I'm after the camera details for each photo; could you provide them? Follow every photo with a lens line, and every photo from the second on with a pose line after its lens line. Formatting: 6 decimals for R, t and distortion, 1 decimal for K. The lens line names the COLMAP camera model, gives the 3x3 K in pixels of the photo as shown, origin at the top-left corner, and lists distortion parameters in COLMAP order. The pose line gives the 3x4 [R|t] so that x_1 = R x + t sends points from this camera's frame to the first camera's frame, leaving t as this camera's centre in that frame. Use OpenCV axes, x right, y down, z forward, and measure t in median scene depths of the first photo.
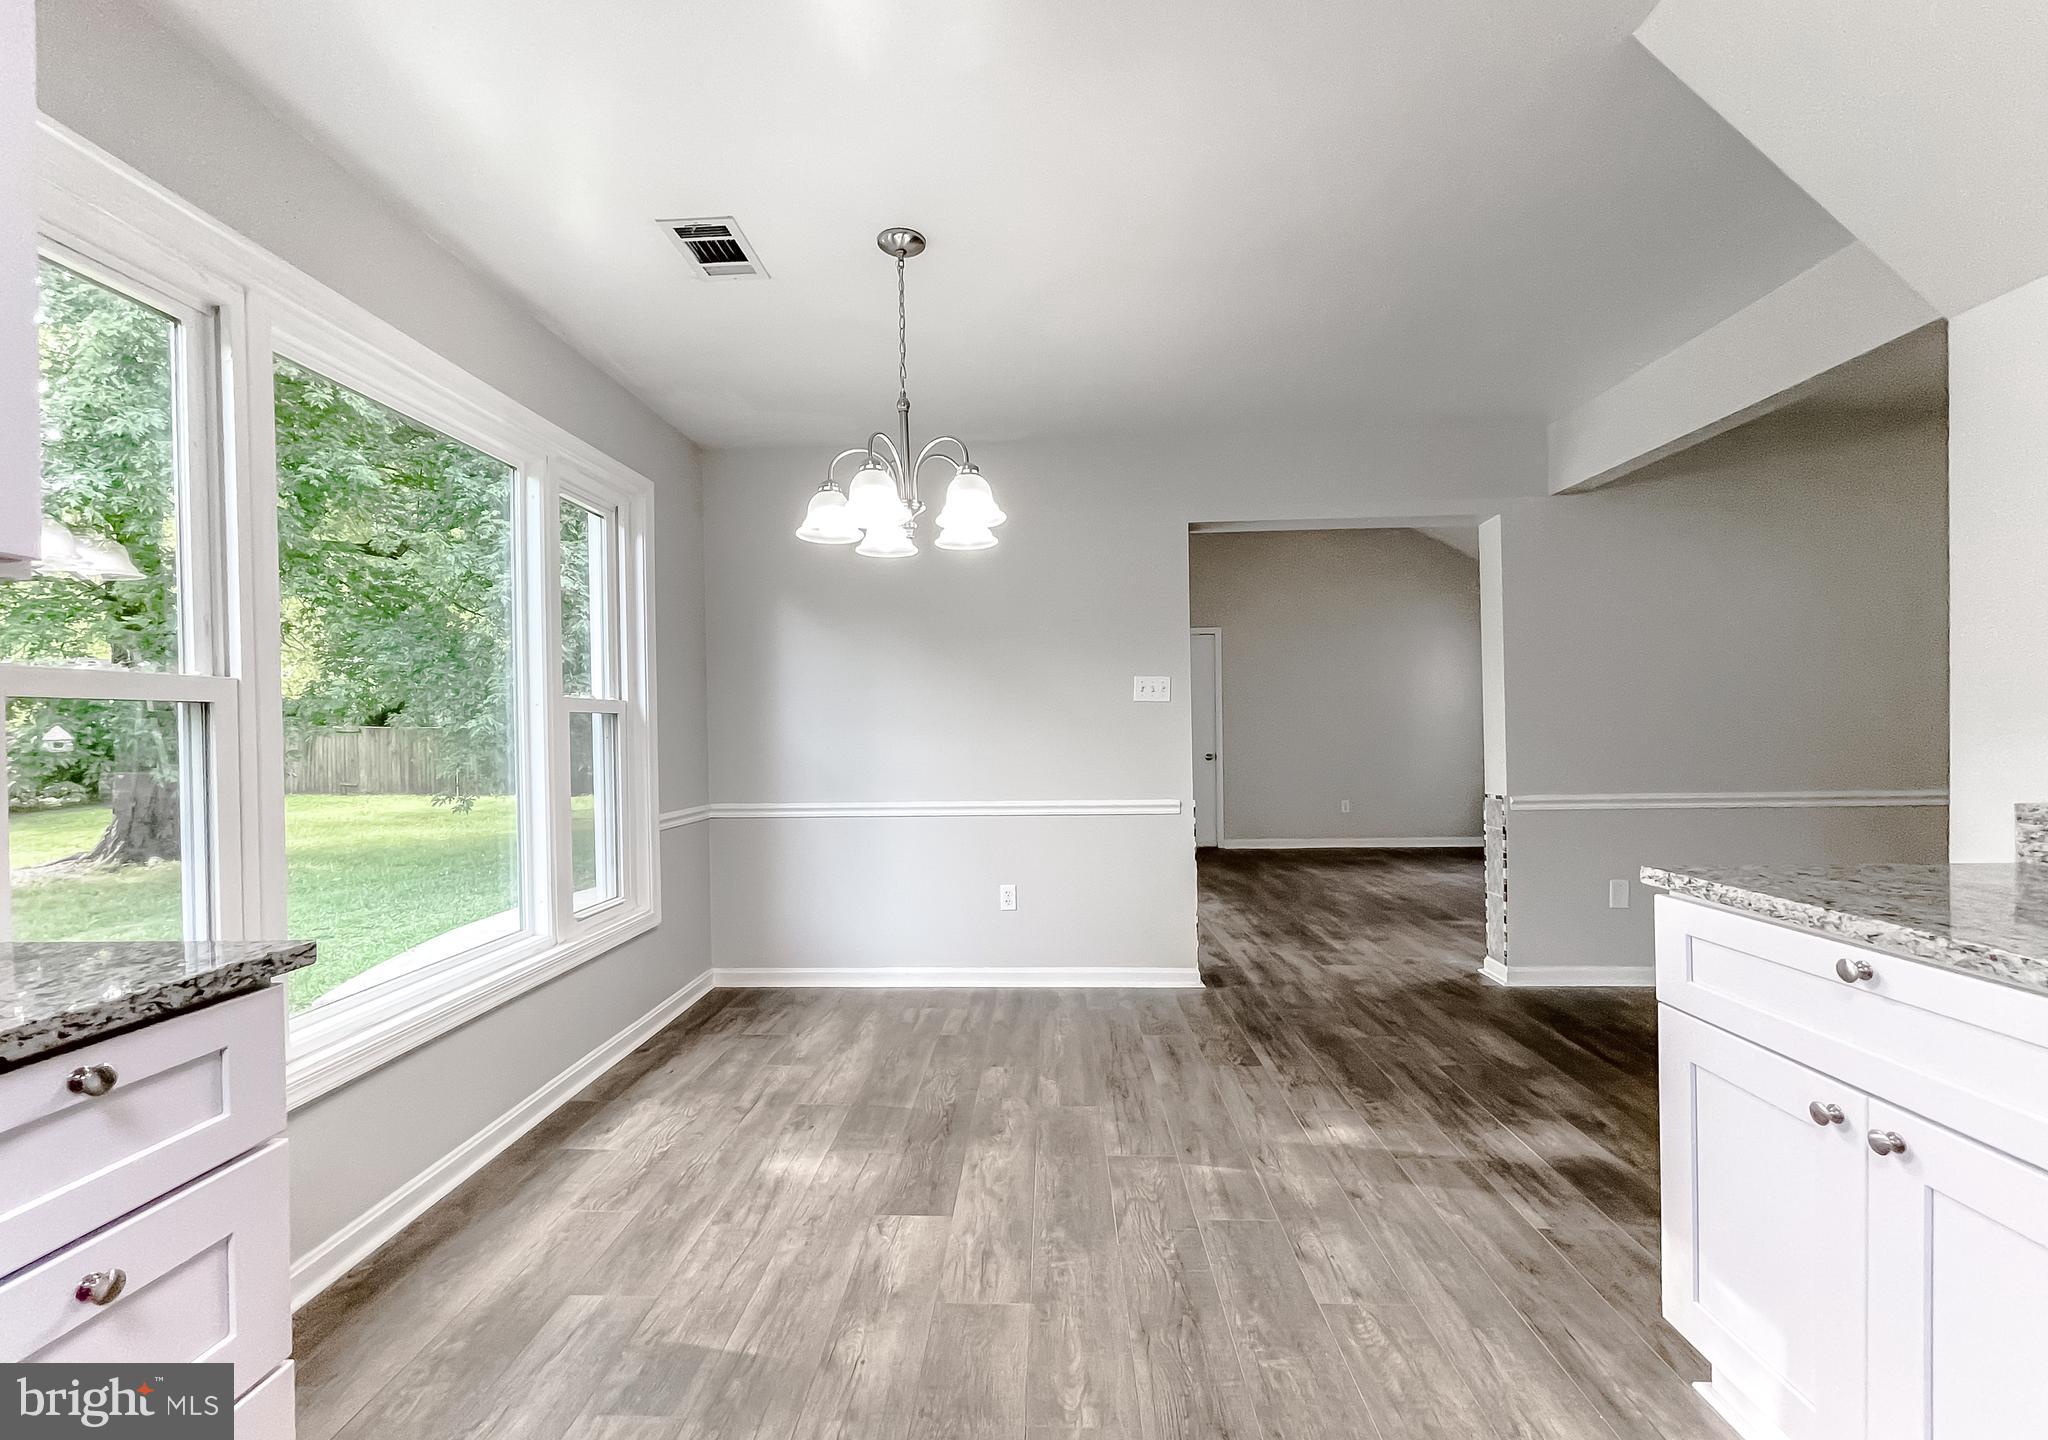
lens RADIAL K [[861.5, 0, 1007.3], [0, 861.5, 736.6], [0, 0, 1]] dist [-0.021377, 0.015177]
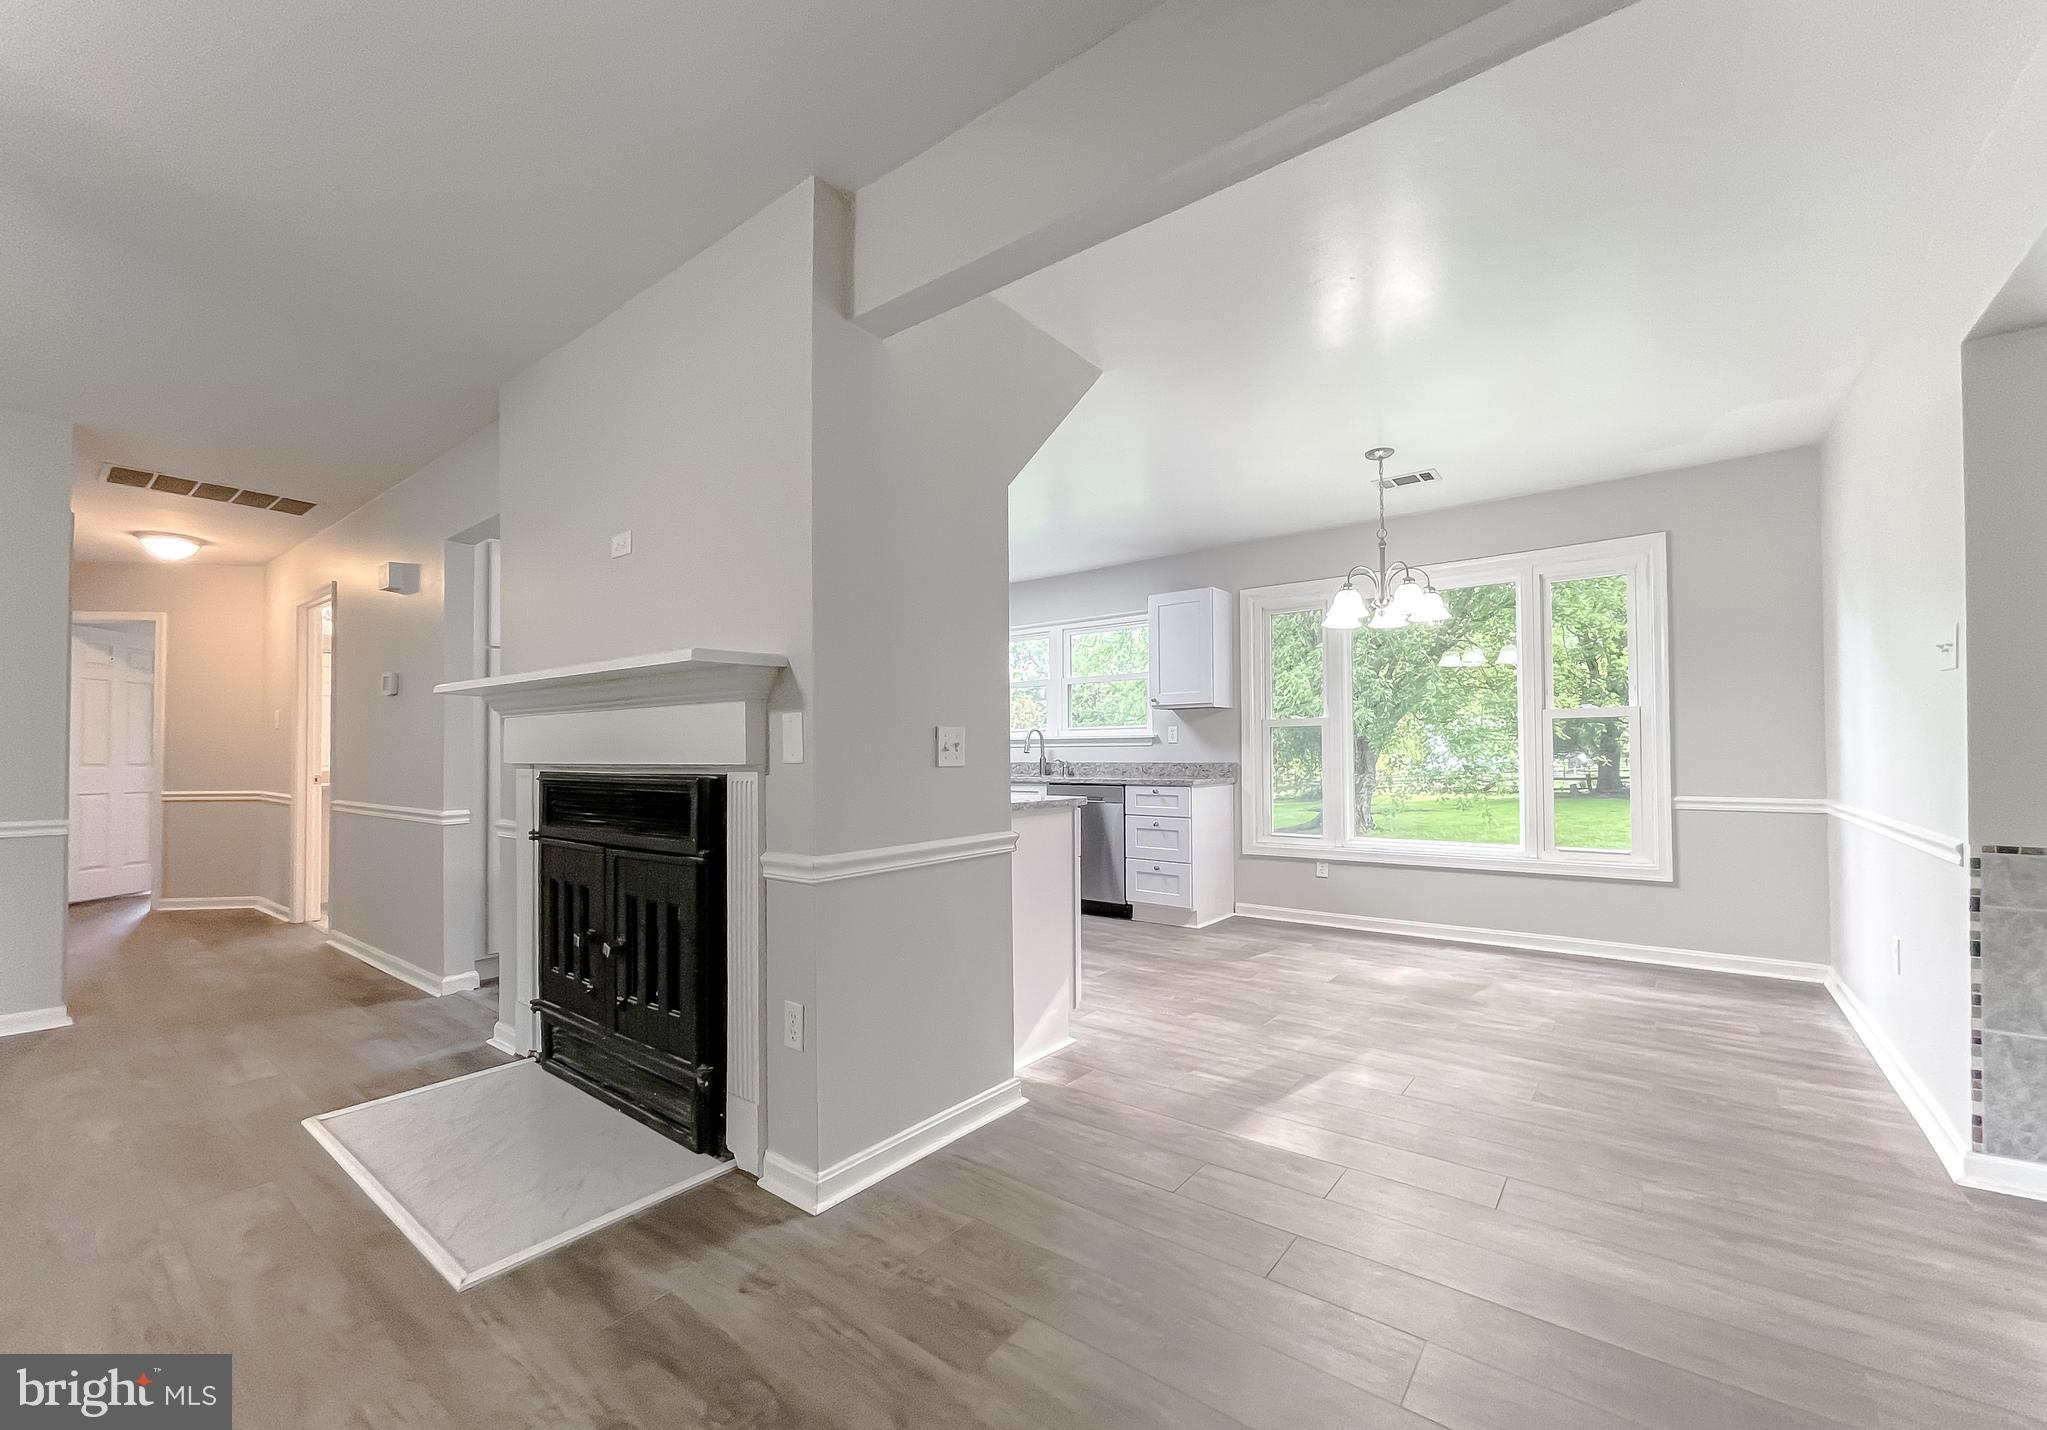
lens RADIAL K [[833.5, 0, 1007.5], [0, 833.5, 746.3], [0, 0, 1]] dist [-0.001924, 0.000233]
pose [[-0.579044, 0.010641, -0.815227, 1.537818], [0.007843, 0.999941, 0.007481, 0.002594], [0.815259, -0.002062, -0.579093, 1.226866]]
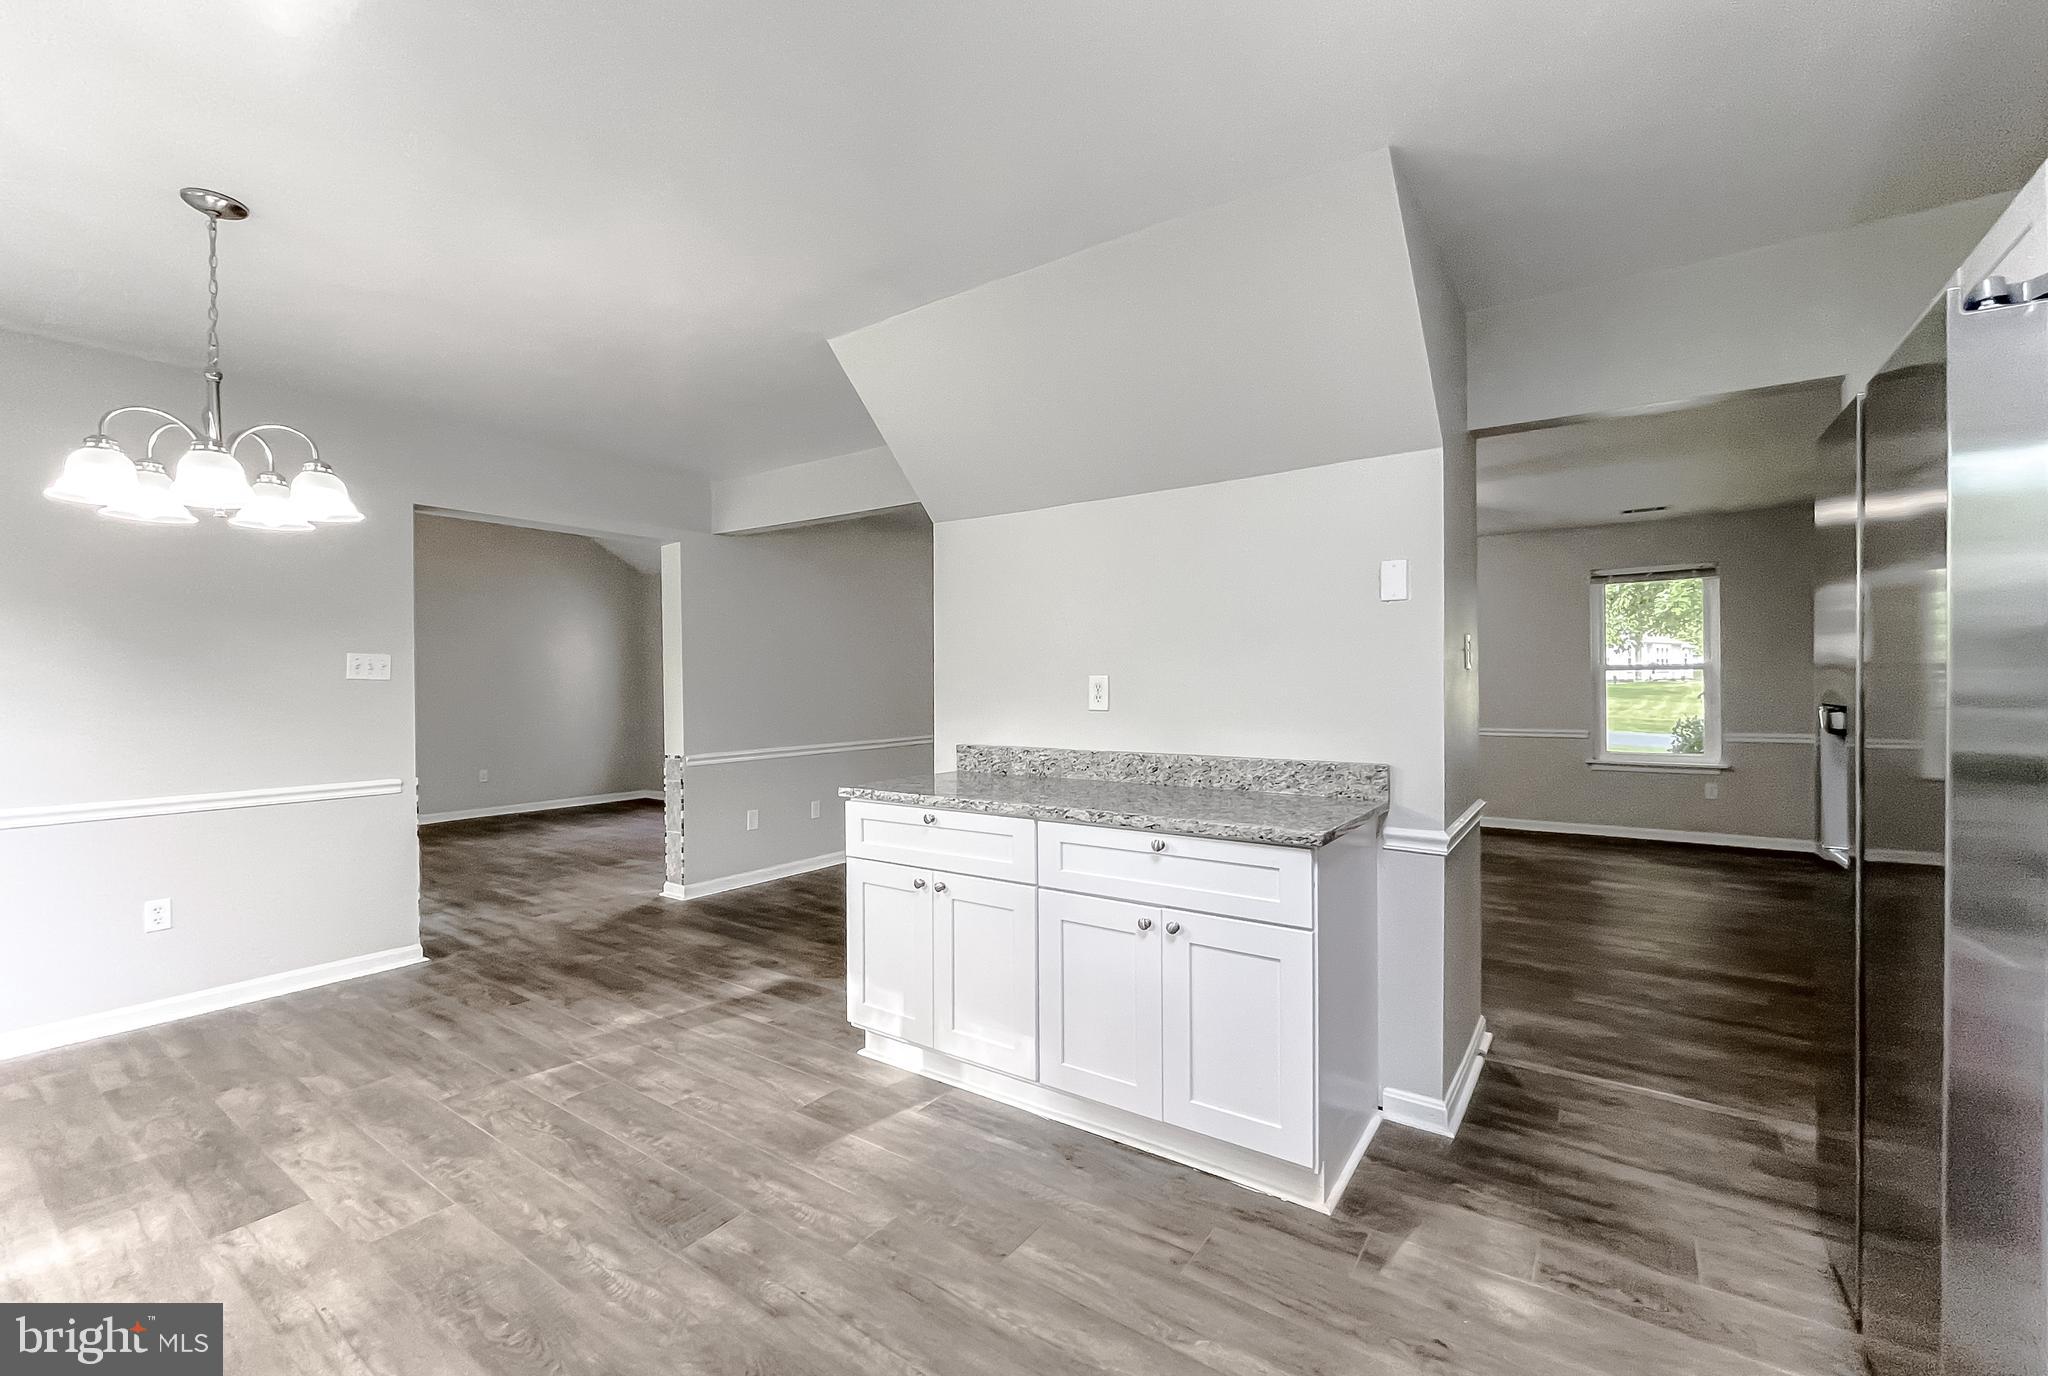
lens RADIAL K [[862.3, 0, 1015.2], [0, 862.3, 687.7], [0, 0, 1]] dist [-0.001370, 0.000253]
pose [[0.536832, 0.007491, 0.843656, -0.393057], [0.003661, 0.999930, -0.011208, -0.027597], [-0.843681, 0.009106, 0.536767, -0.212456]]
